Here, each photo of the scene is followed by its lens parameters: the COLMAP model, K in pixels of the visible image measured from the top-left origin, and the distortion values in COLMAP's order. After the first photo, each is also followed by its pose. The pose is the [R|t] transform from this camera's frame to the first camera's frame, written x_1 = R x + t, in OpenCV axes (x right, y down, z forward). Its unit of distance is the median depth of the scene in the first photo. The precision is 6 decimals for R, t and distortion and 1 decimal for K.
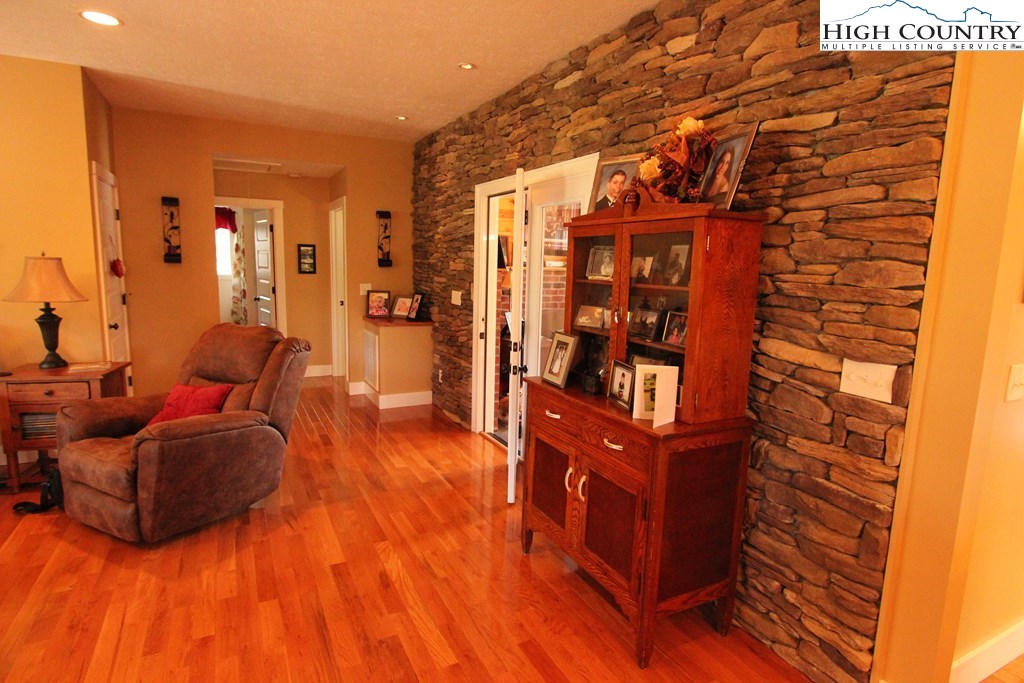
lens RADIAL K [[547.3, 0, 508.2], [0, 547.3, 343.1], [0, 0, 1]] dist [-0.023577, 0.003225]
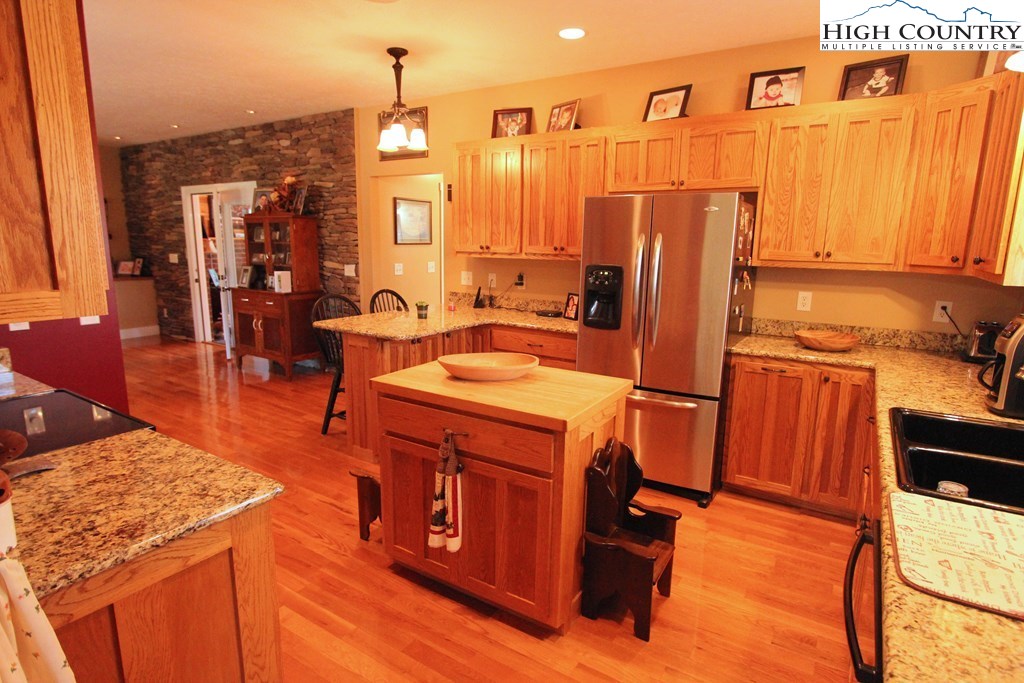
lens RADIAL K [[547.3, 0, 508.1], [0, 547.3, 345.8], [0, 0, 1]] dist [-0.023577, 0.003225]
pose [[0.866663, -0.110679, 0.486462, -0.071909], [0.081689, 0.993403, 0.080482, 0.172075], [-0.492160, -0.030012, 0.869987, -1.186691]]
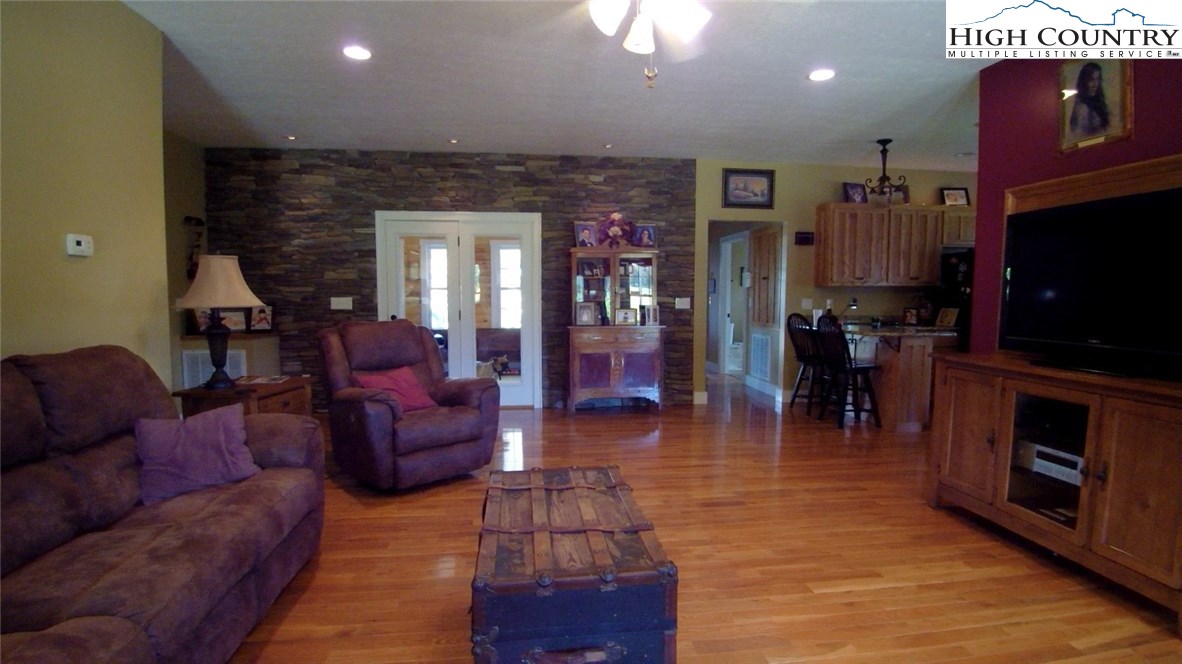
lens RADIAL K [[564.5, 0, 595.0], [0, 564.5, 344.7], [0, 0, 1]] dist [-0.044882, -0.008354]
pose [[0.343134, -0.110856, 0.932722, -1.506750], [0.147527, 0.987047, 0.063039, 0.010854], [-0.927629, 0.115971, 0.355044, 0.152925]]
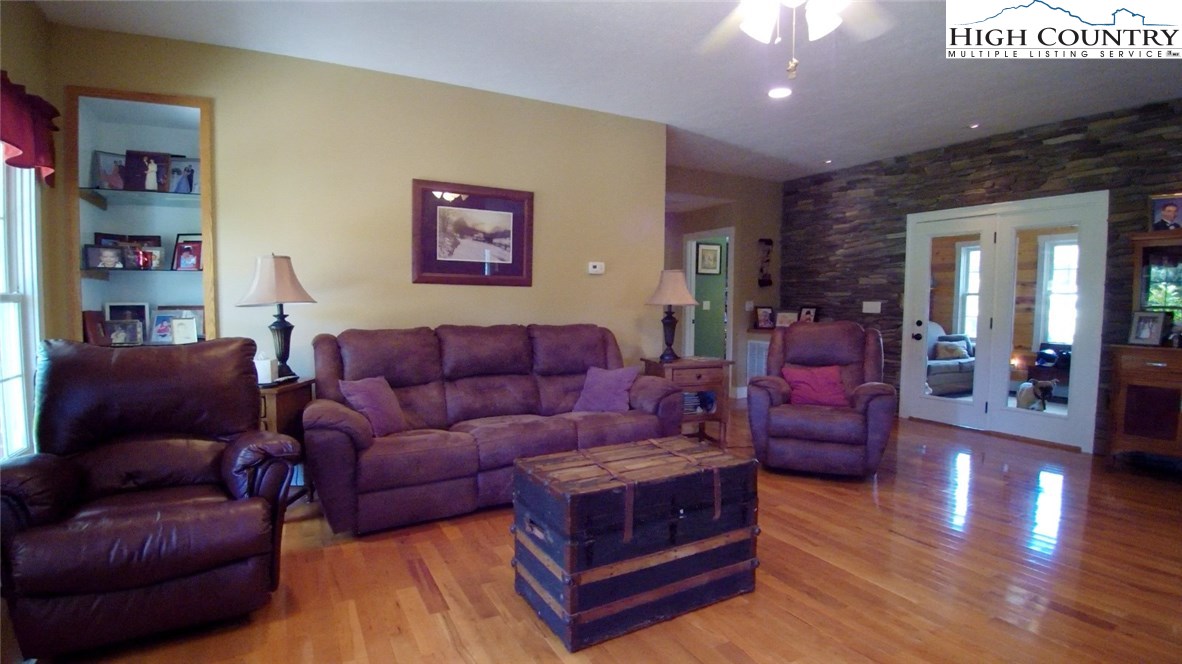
lens RADIAL K [[564.5, 0, 587.3], [0, 564.5, 342.1], [0, 0, 1]] dist [-0.044882, -0.008354]
pose [[0.999547, -0.025912, 0.015277, -1.098330], [0.027000, 0.996748, -0.075925, 0.102638], [-0.013260, 0.076304, 0.996996, -0.302960]]
